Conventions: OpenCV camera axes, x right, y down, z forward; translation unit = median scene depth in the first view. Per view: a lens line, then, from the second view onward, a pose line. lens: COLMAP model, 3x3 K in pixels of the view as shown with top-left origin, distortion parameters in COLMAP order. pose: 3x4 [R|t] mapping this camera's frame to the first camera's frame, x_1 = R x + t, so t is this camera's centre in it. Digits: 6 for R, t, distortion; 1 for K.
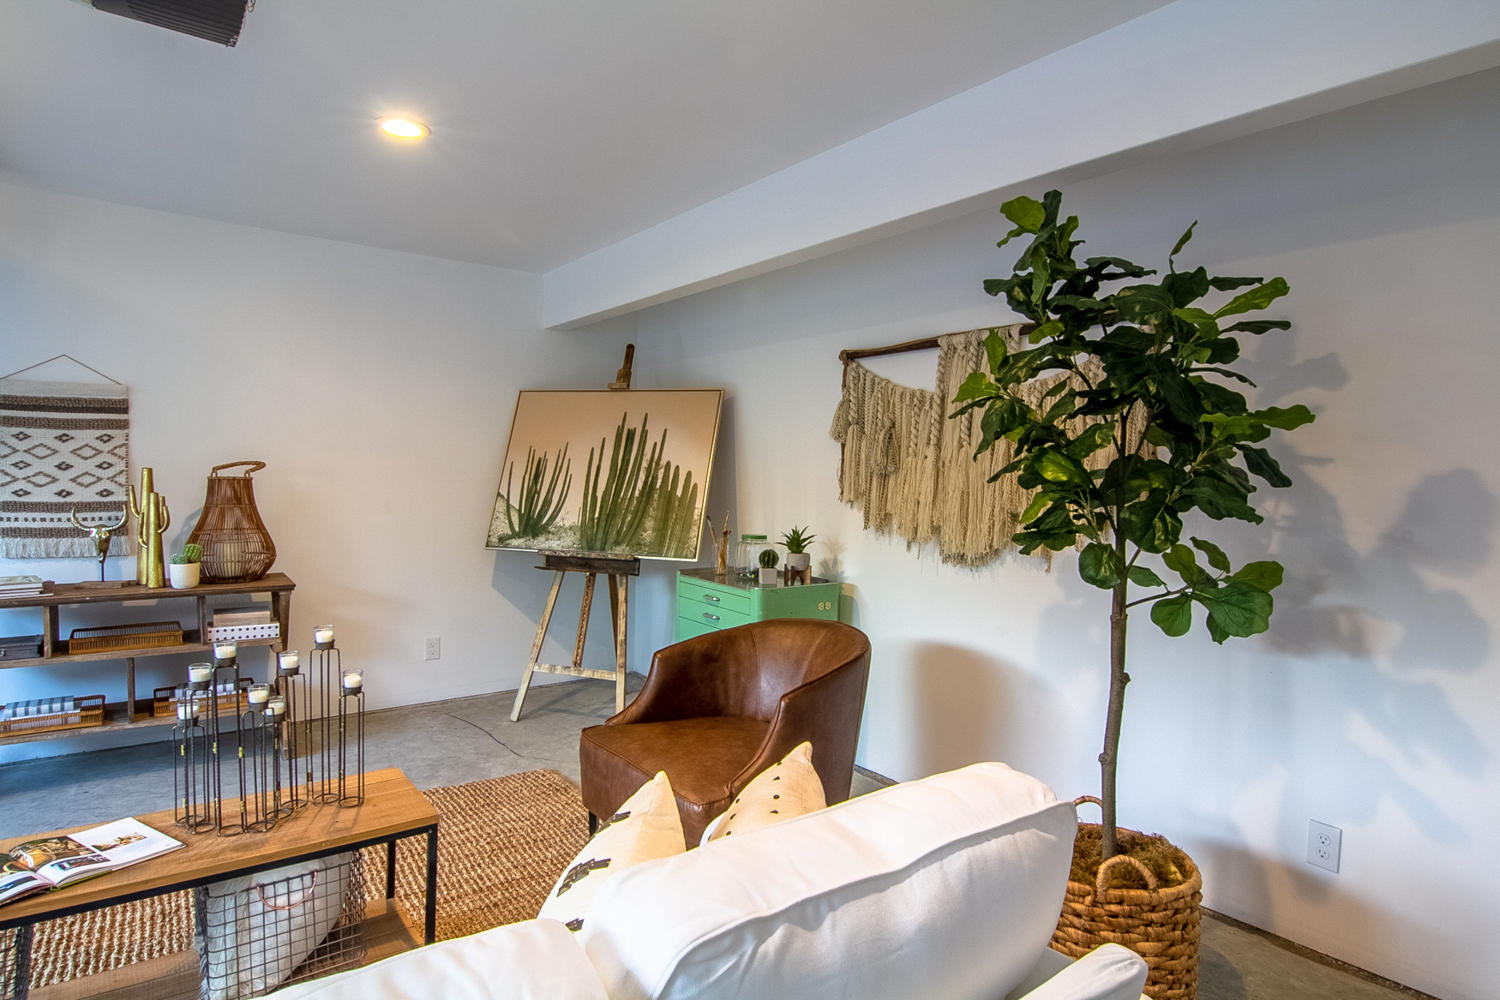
lens RADIAL K [[846.6, 0, 750.0], [0, 846.6, 500.0], [0, 0, 1]] dist [-0.006262, -0.000162]
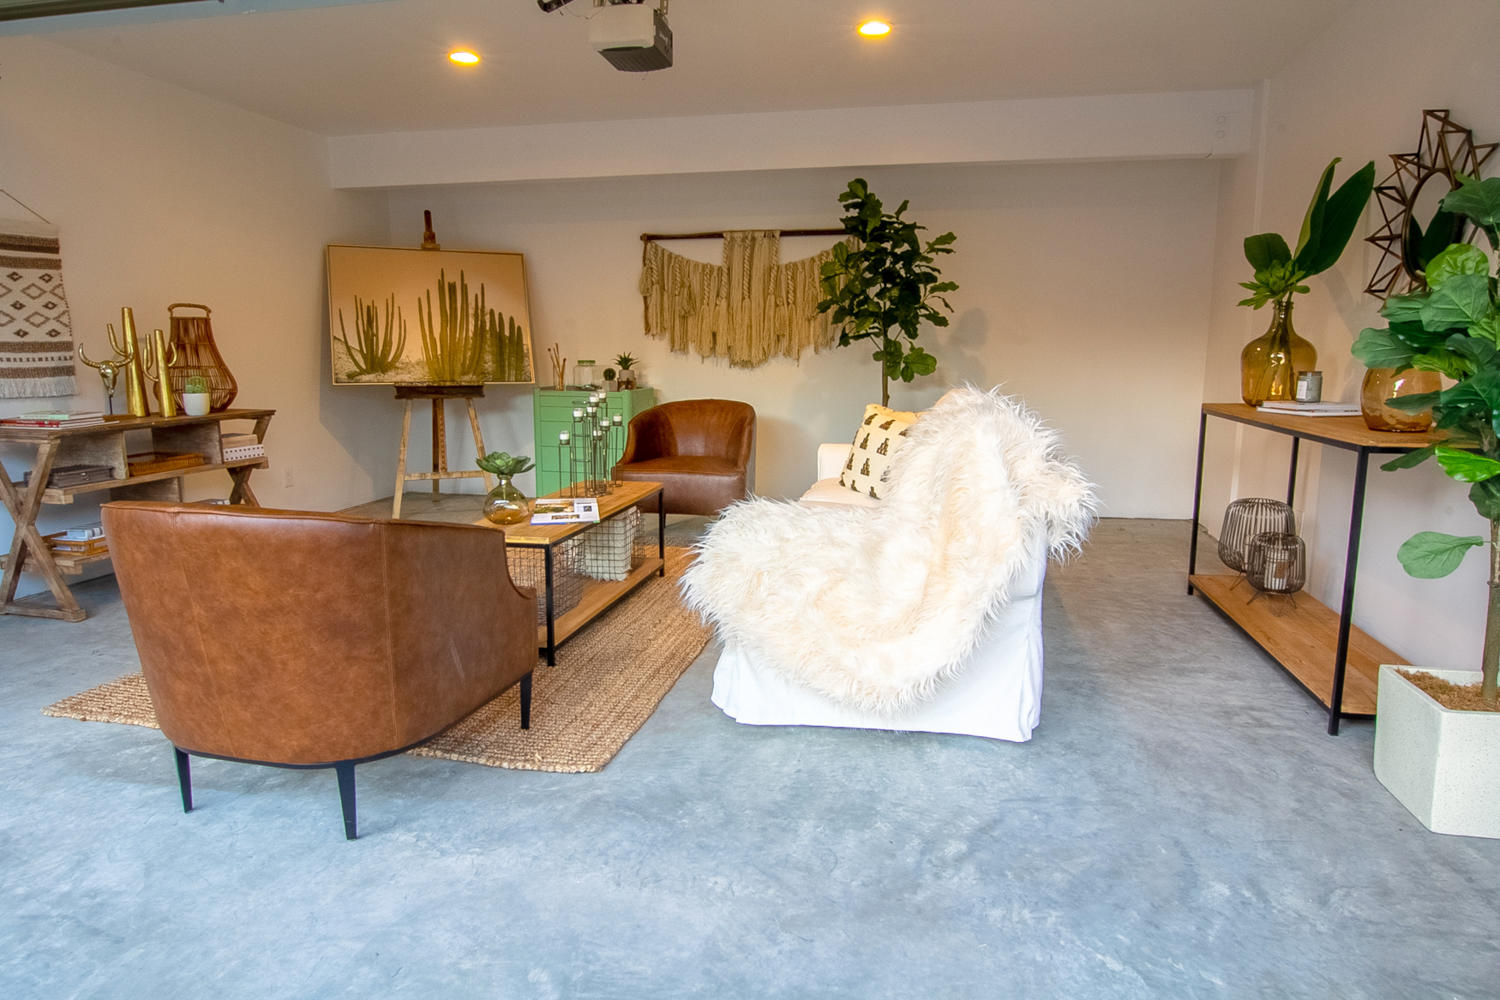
lens RADIAL K [[846.6, 0, 750.0], [0, 846.6, 500.0], [0, 0, 1]] dist [-0.006262, -0.000162]
pose [[0.768149, -0.131841, 0.626550, -0.776244], [0.032803, 0.985389, 0.167133, 0.047392], [-0.639430, -0.107831, 0.761250, -0.333150]]
